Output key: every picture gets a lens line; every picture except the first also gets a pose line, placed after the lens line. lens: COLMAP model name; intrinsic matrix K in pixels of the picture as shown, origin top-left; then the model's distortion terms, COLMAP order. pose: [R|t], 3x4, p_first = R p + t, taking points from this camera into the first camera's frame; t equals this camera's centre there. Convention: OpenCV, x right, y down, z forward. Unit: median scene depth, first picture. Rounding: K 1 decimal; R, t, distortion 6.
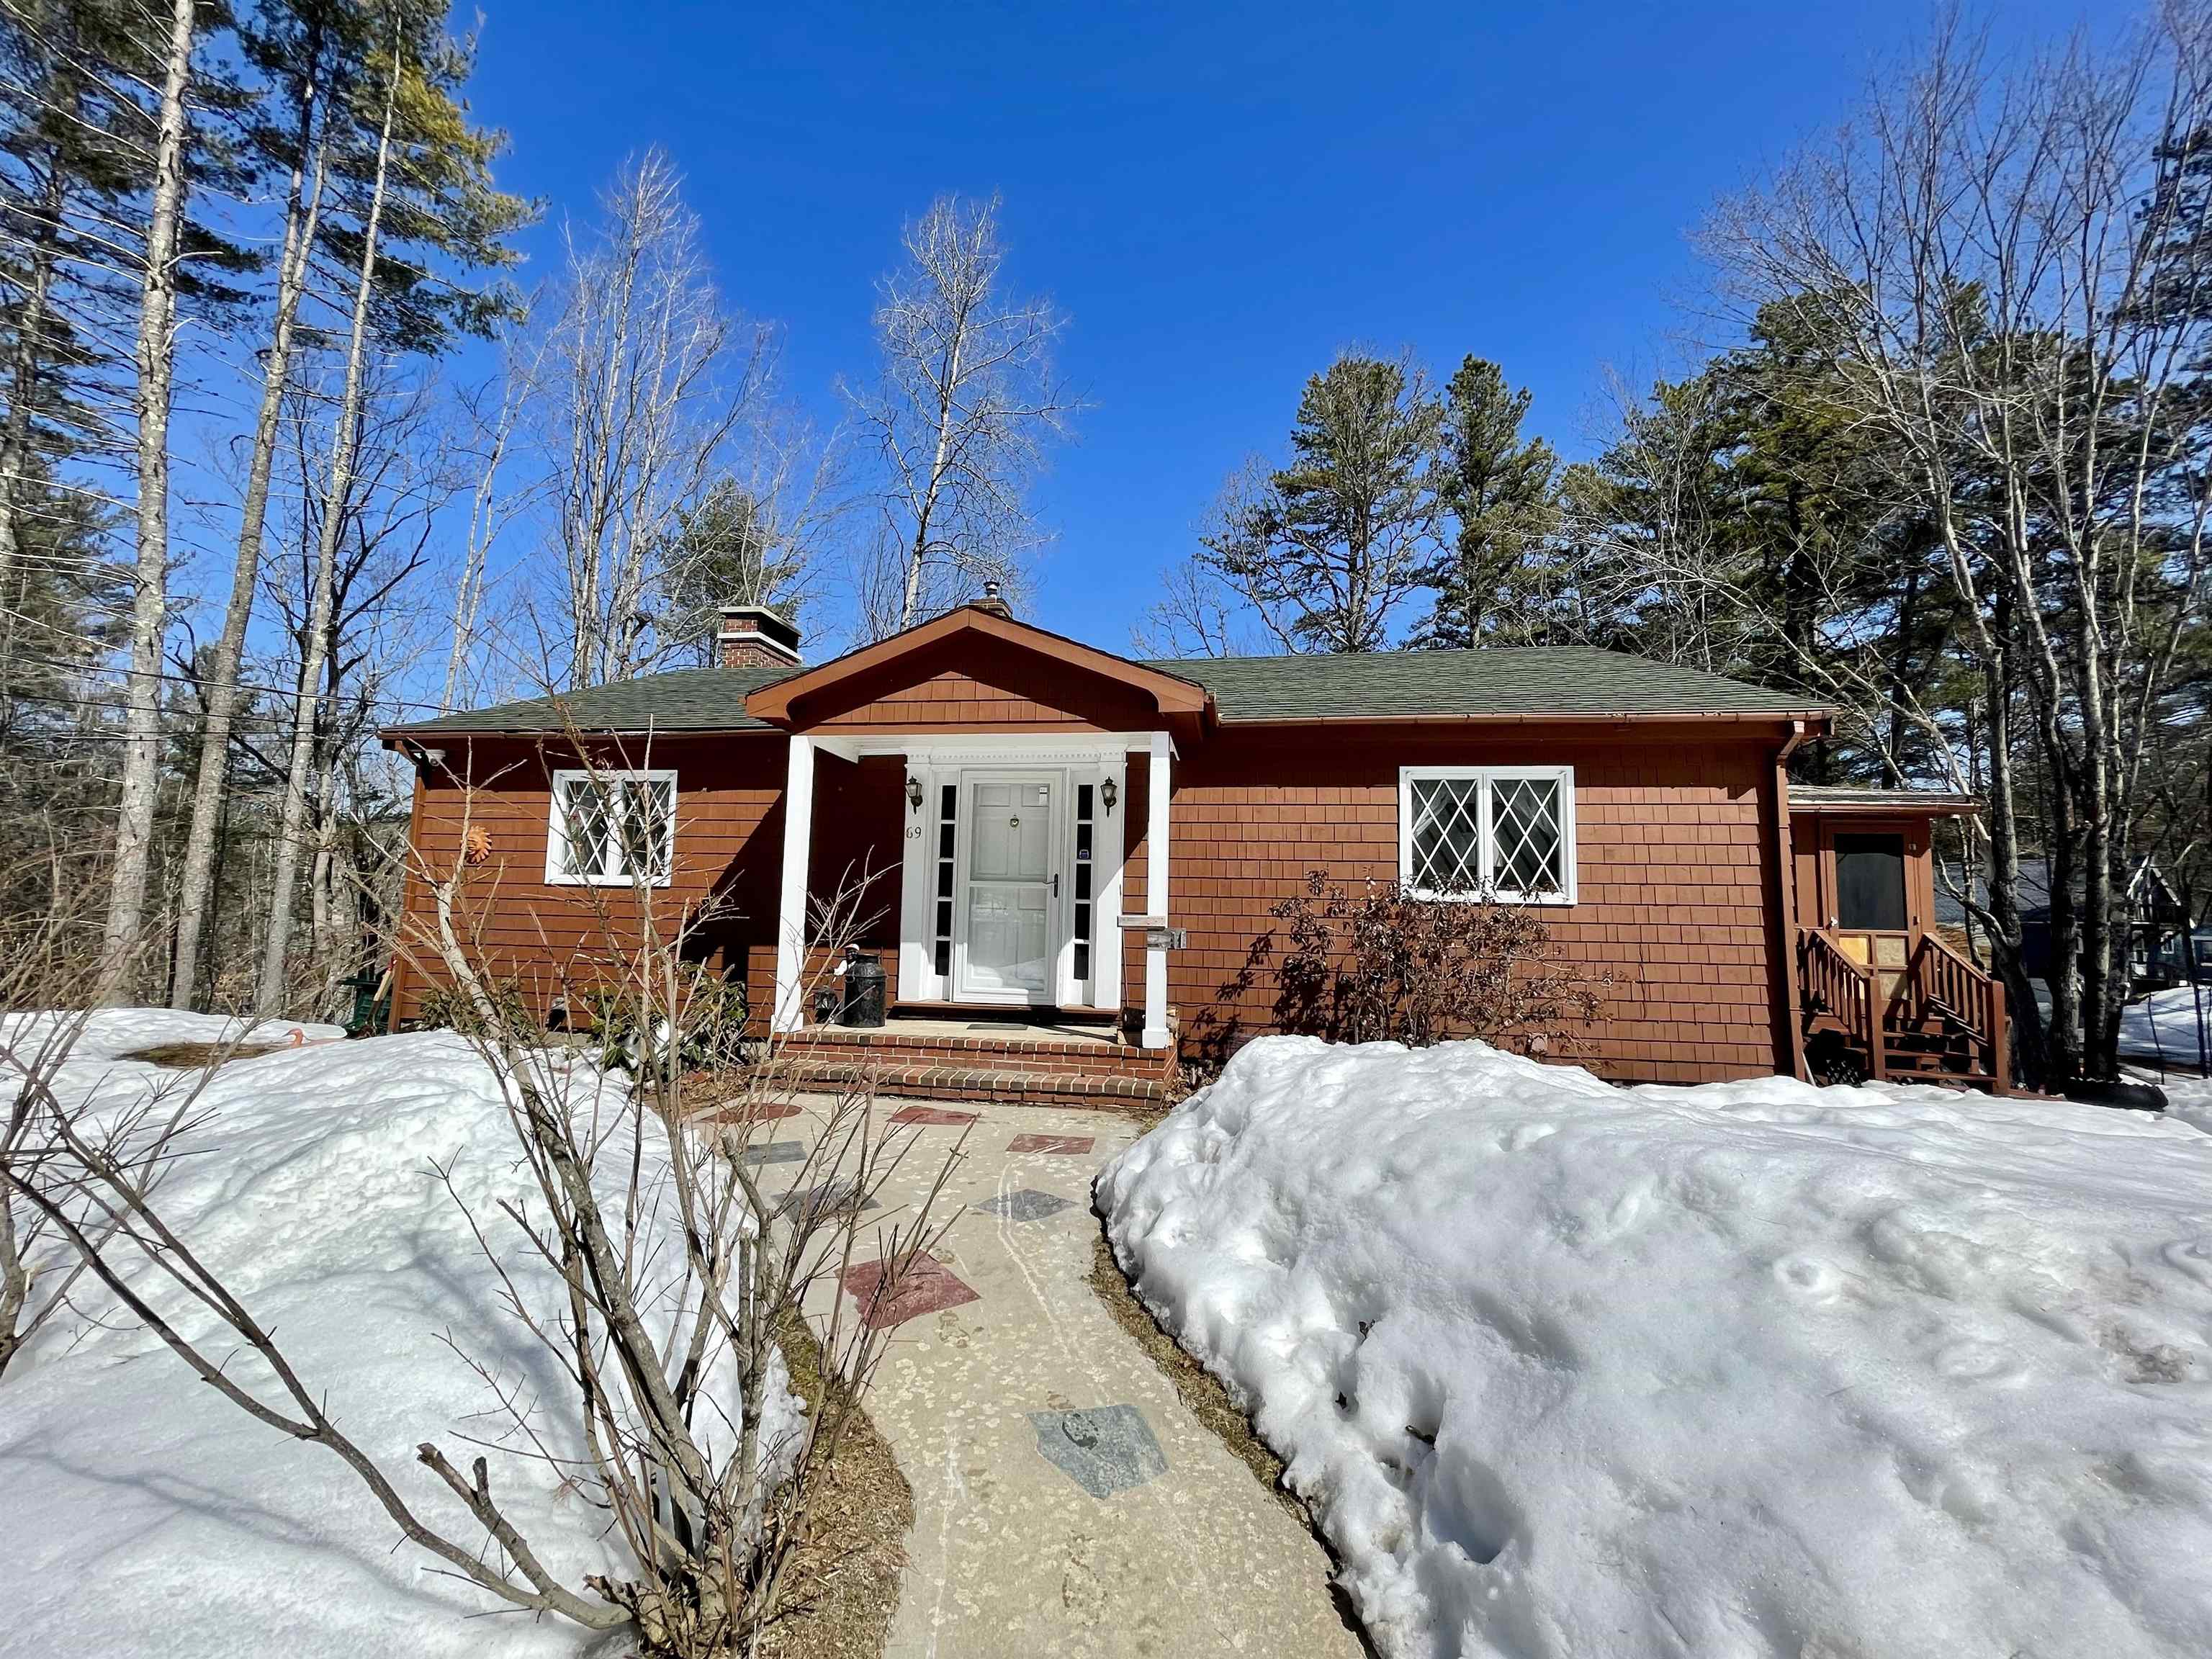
lens RADIAL K [[884.4, 0, 1106.0], [0, 884.4, 829.5], [0, 0, 1]] dist [0.009795, 0.000165]
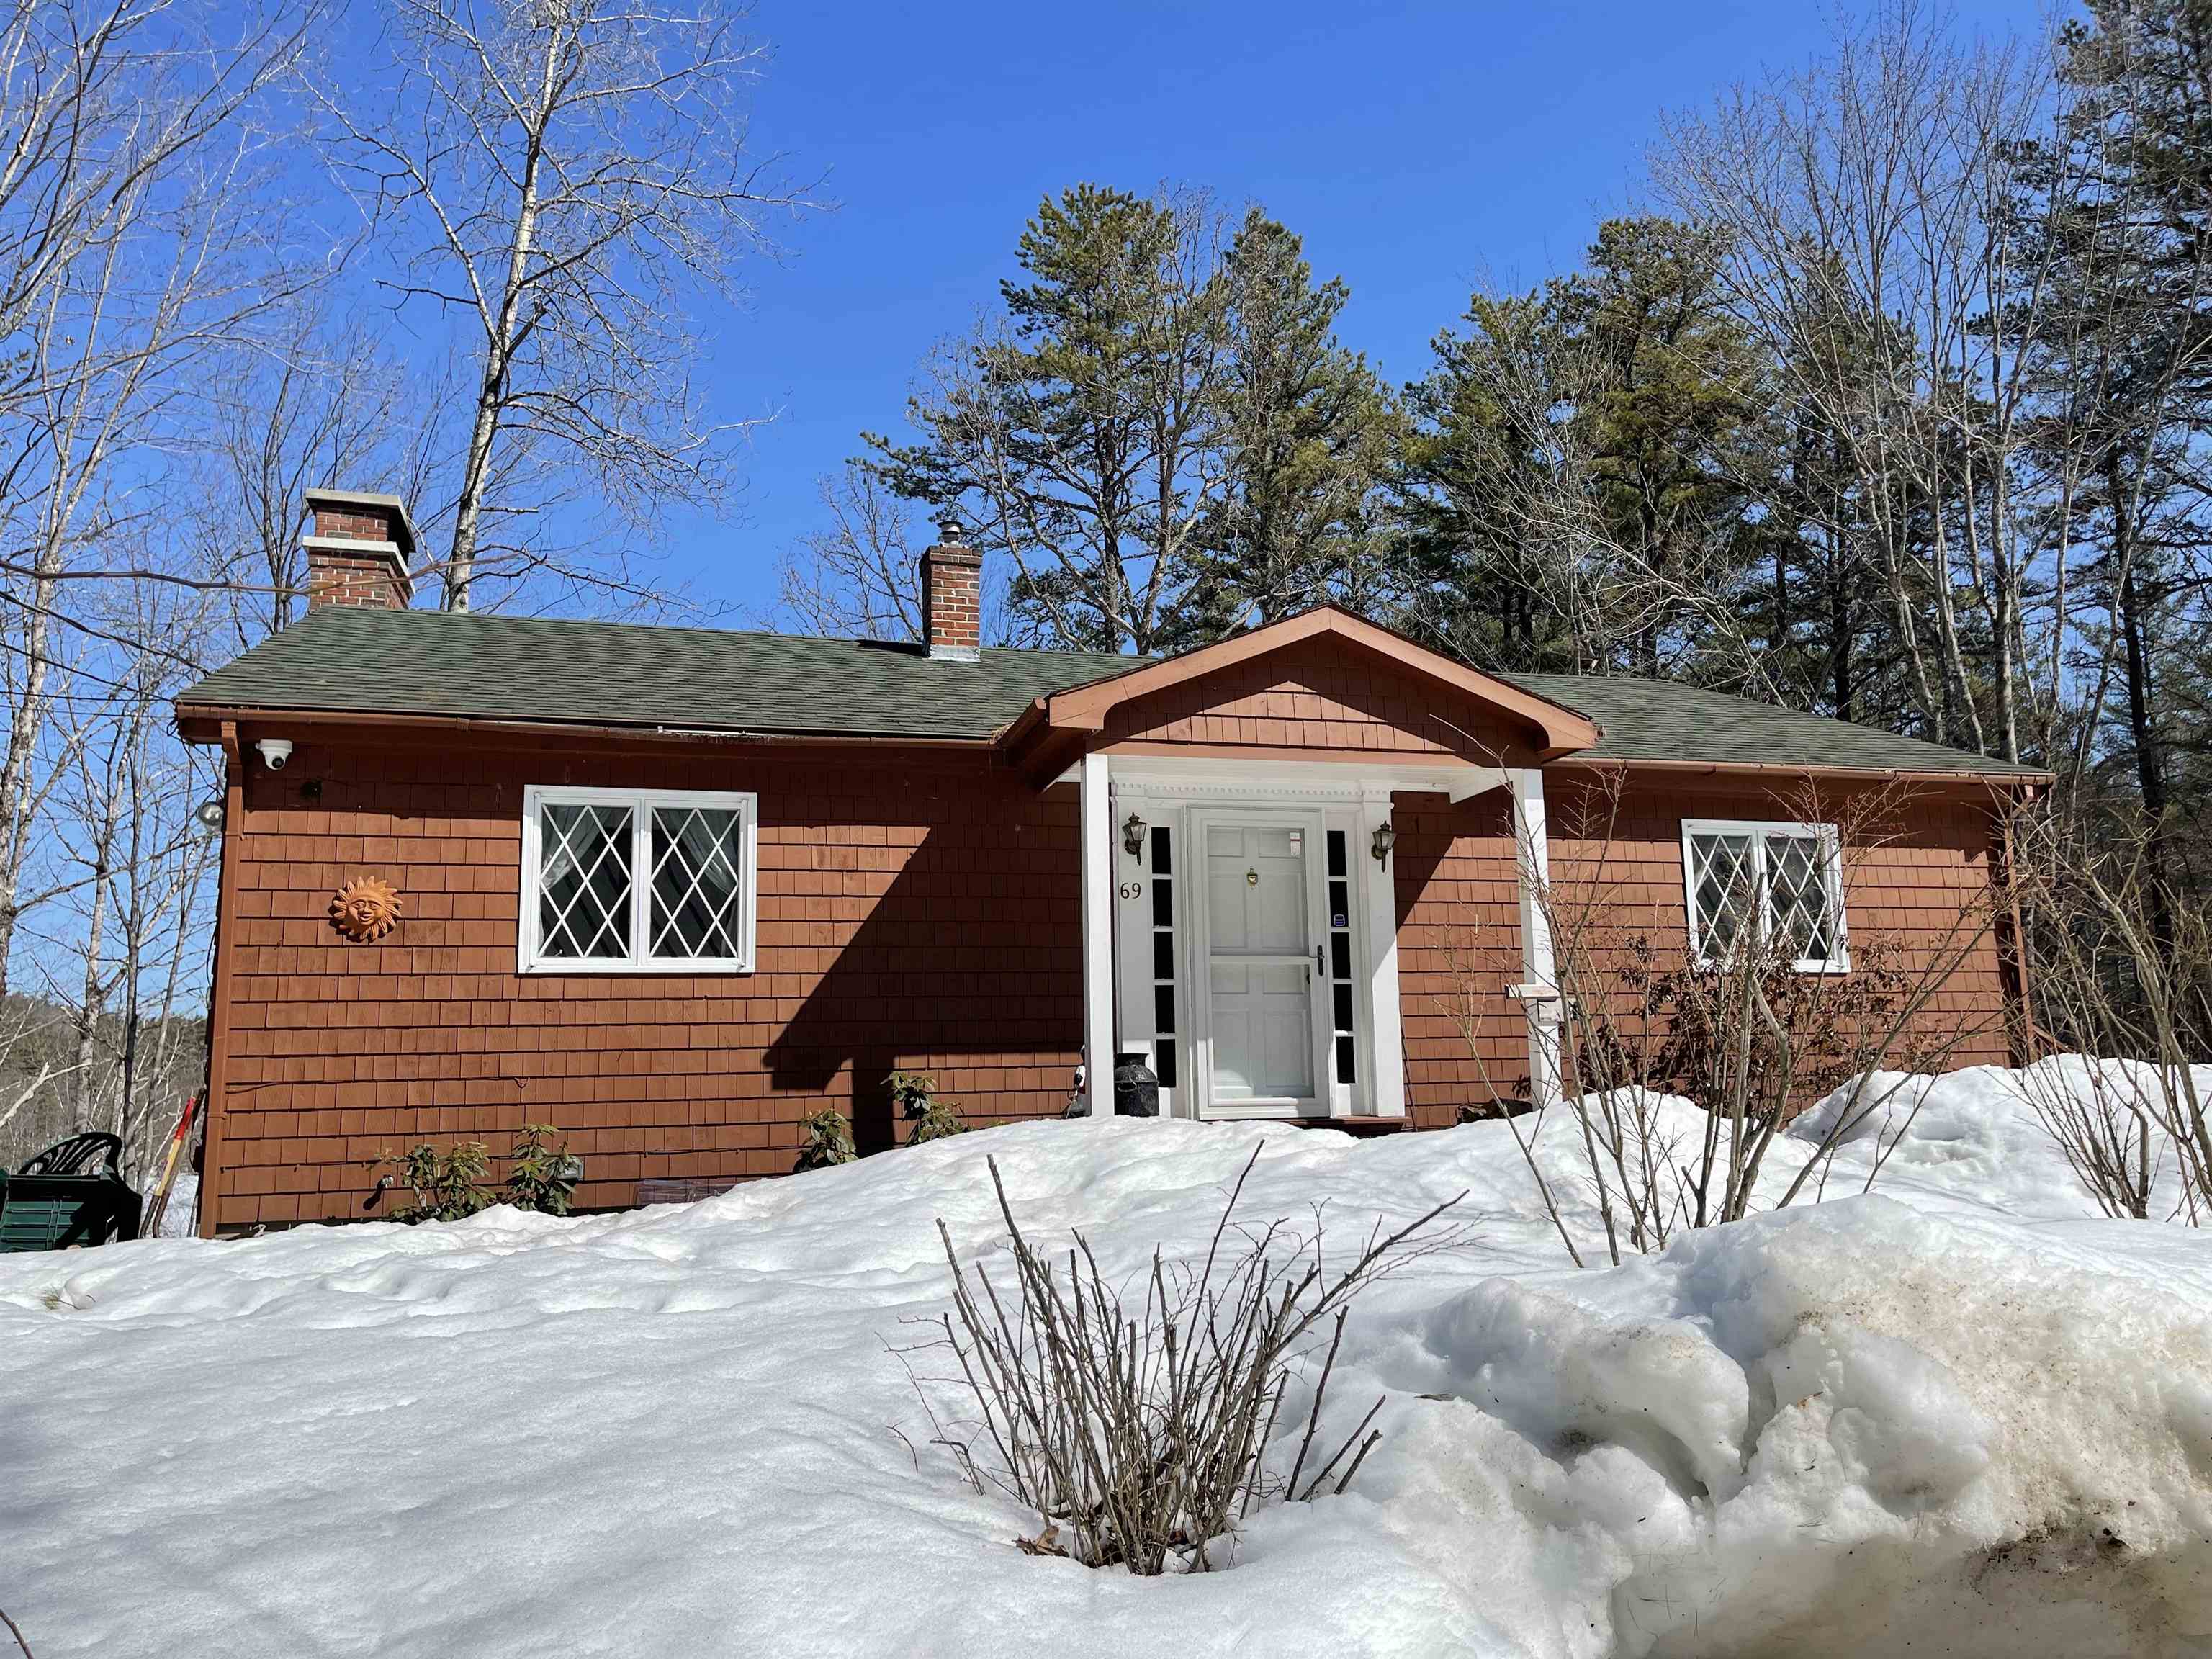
lens RADIAL K [[1692.5, 0, 1106.0], [0, 1692.5, 829.5], [0, 0, 1]] dist [0.033783, -0.003386]
pose [[0.898581, 0.026474, 0.438008, -0.858548], [0.002146, 0.997901, -0.064718, 0.044143], [-0.438802, 0.059094, 0.896639, -0.239749]]
